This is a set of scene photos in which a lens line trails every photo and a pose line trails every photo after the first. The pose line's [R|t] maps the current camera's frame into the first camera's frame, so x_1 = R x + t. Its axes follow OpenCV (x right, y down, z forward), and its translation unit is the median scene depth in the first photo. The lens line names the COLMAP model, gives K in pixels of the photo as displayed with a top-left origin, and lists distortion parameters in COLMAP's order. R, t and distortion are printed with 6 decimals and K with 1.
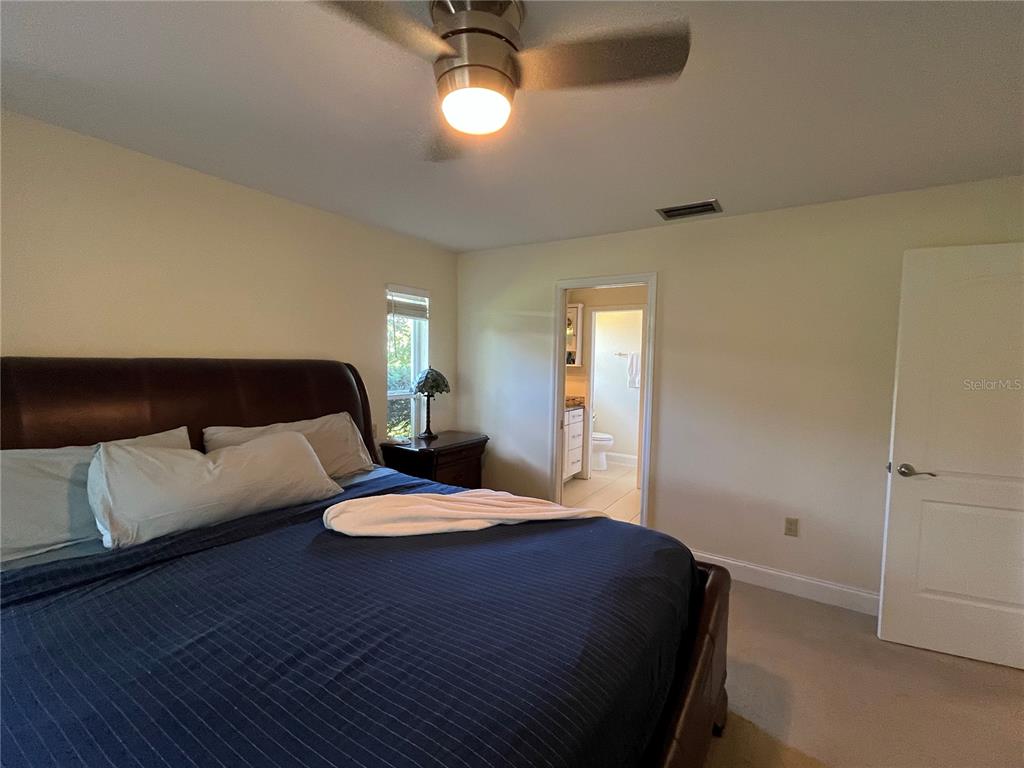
lens RADIAL K [[444.8, 0, 513.9], [0, 444.8, 378.3], [0, 0, 1]] dist [-0.003518, 0.000154]
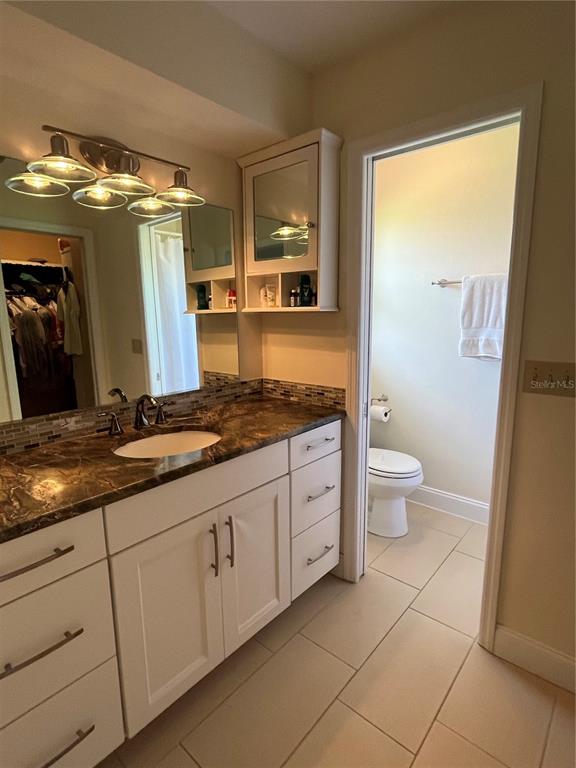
lens RADIAL K [[396.8, 0, 287.7], [0, 396.8, 384.4], [0, 0, 1]] dist [-0.022444, -0.000085]
pose [[0.989746, -0.009861, -0.142494, 0.159701], [0.028784, 0.990917, 0.131359, -0.009856], [0.139905, -0.134114, 0.981040, 0.654219]]
